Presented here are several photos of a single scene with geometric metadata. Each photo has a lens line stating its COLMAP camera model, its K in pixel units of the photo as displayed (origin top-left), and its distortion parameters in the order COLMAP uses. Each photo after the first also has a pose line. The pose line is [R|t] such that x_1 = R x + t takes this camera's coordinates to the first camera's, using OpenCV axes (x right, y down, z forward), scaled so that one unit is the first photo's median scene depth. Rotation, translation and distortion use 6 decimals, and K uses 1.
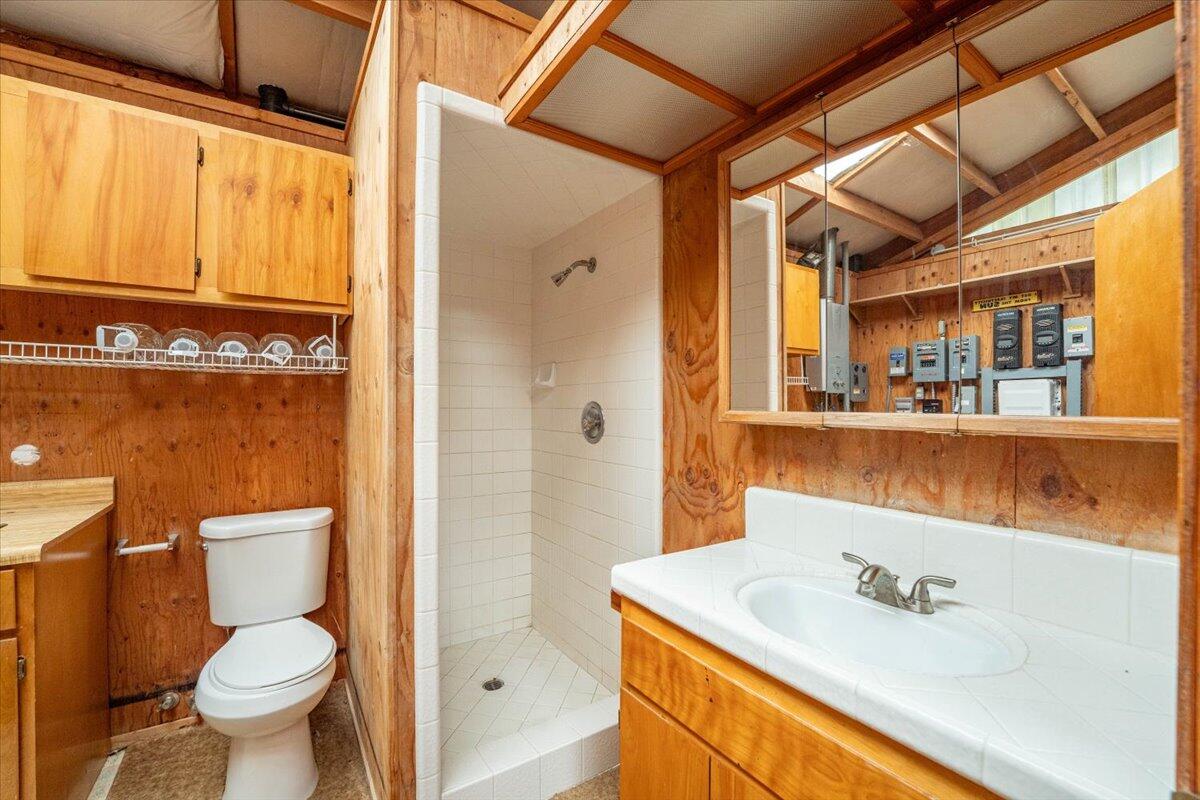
lens RADIAL K [[482.4, 0, 587.3], [0, 482.4, 404.7], [0, 0, 1]] dist [-0.002224, -0.000444]
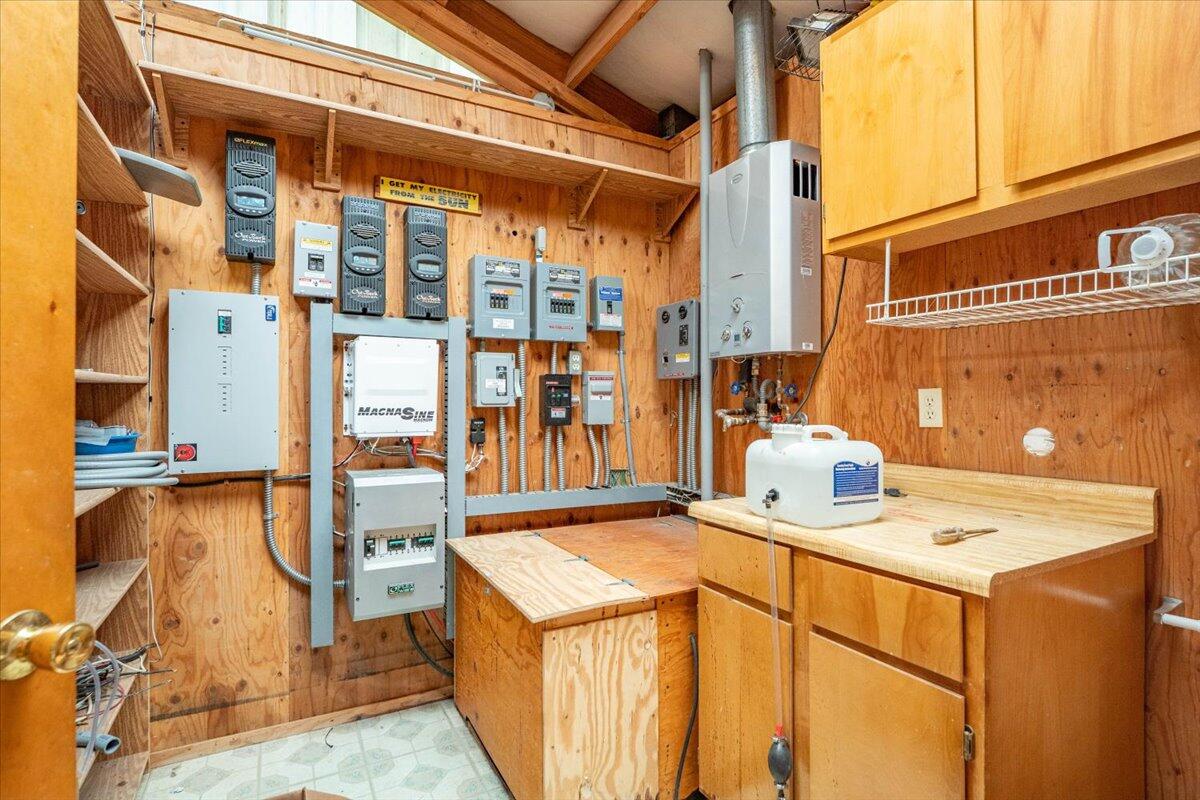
lens RADIAL K [[583.4, 0, 590.8], [0, 583.4, 403.5], [0, 0, 1]] dist [-0.004791, 0.000569]
pose [[-0.081628, -0.005771, -0.996646, -0.217141], [0.010145, 0.999927, -0.006621, 0.044182], [0.996611, -0.010652, -0.081563, 0.381177]]
